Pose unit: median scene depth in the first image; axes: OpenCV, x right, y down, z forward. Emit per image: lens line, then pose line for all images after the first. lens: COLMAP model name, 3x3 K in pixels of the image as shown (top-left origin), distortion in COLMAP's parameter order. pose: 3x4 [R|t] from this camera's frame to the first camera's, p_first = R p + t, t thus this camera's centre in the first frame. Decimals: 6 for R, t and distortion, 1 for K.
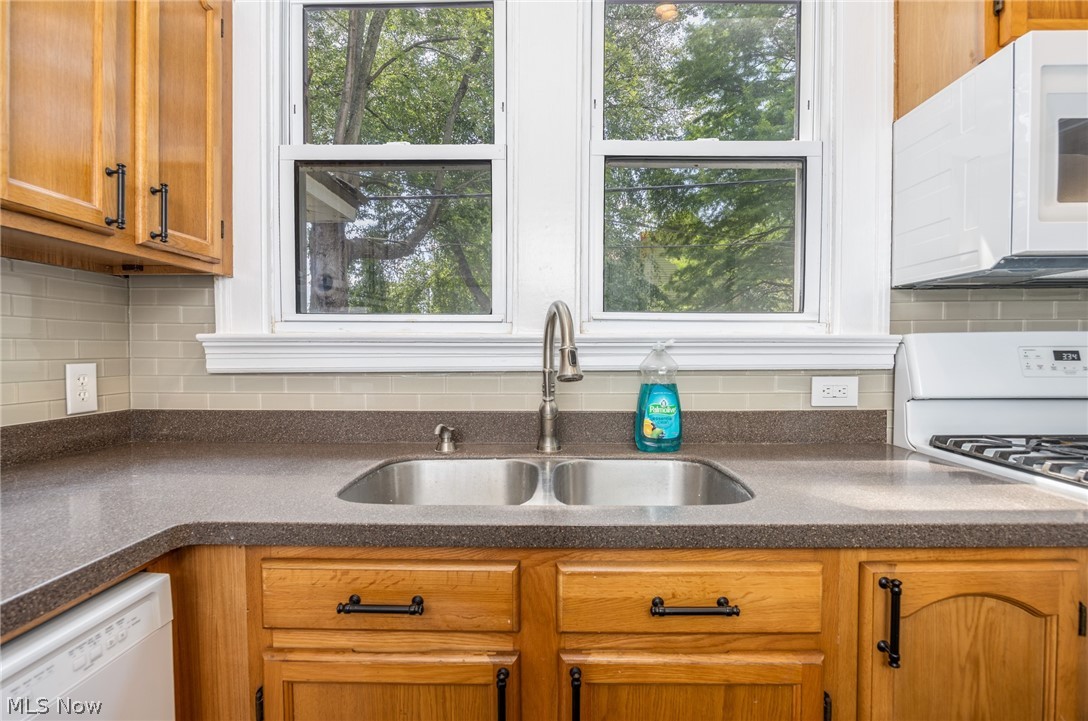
lens RADIAL K [[521.6, 0, 536.7], [0, 521.6, 360.9], [0, 0, 1]] dist [-0.014609, -0.000439]
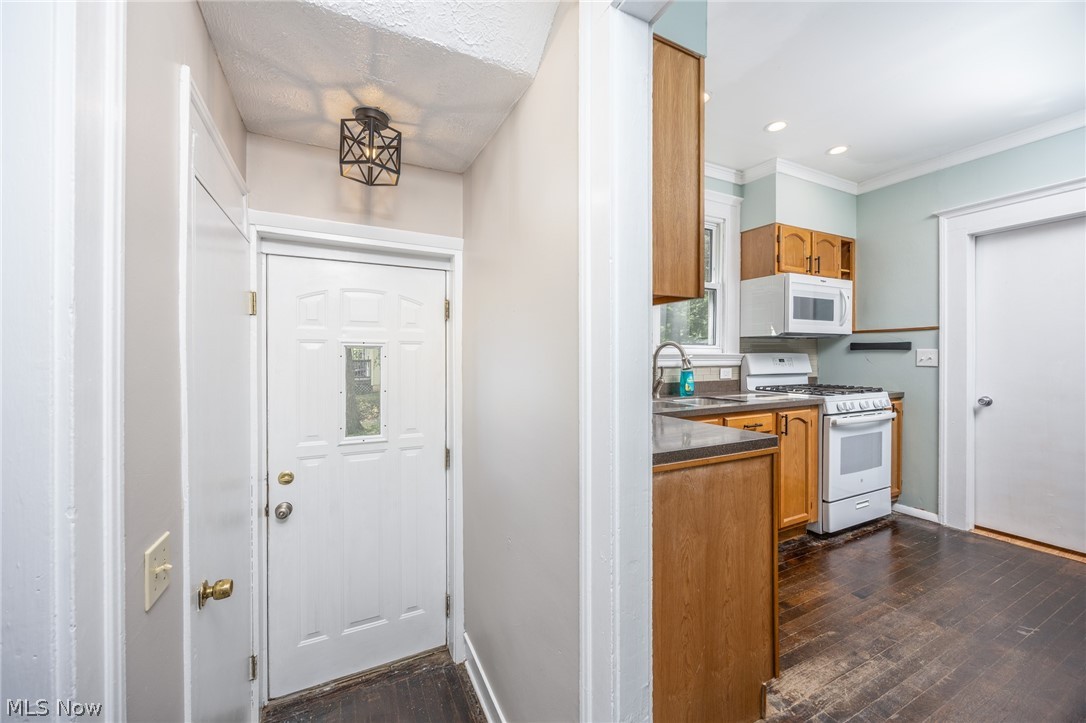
lens RADIAL K [[417.5, 0, 538.2], [0, 417.5, 359.4], [0, 0, 1]] dist [-0.009811, -0.000139]
pose [[0.885200, -0.001148, 0.465210, -1.475362], [0.013184, 0.999657, -0.022618, 0.020593], [-0.465025, 0.026155, 0.884911, -0.578014]]
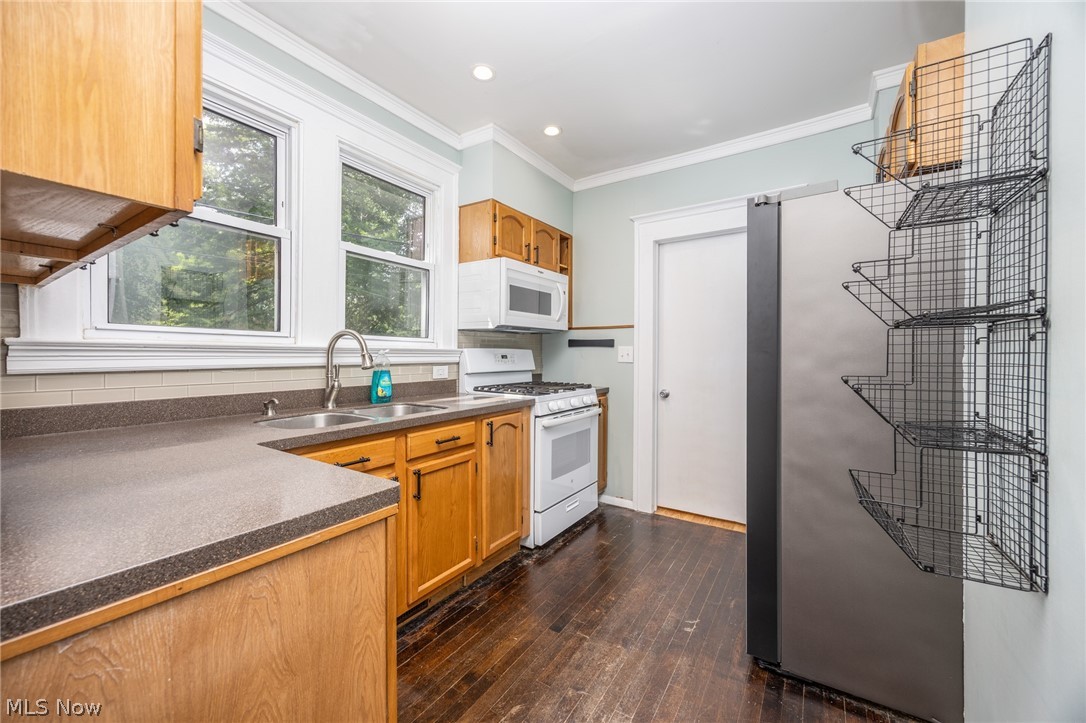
lens RADIAL K [[417.5, 0, 550.3], [0, 417.5, 356.4], [0, 0, 1]] dist [-0.009811, -0.000139]
pose [[0.513338, 0.000396, 0.858186, -0.849374], [0.018935, 0.999751, -0.011788, 0.019323], [-0.857978, 0.022301, 0.513203, -0.435952]]
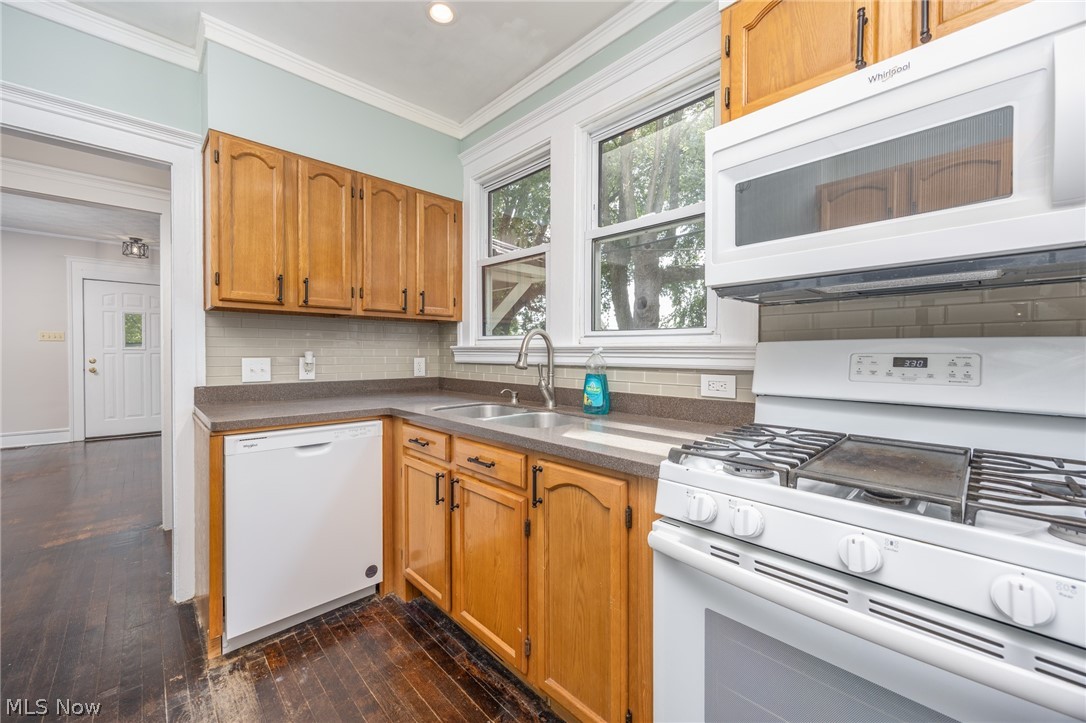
lens RADIAL K [[417.5, 0, 542.8], [0, 417.5, 360.0], [0, 0, 1]] dist [-0.009811, -0.000139]
pose [[0.712868, 0.016715, -0.701099, 1.052891], [-0.027563, 0.999611, -0.004194, 0.008261], [0.700756, 0.022314, 0.713052, -0.092895]]
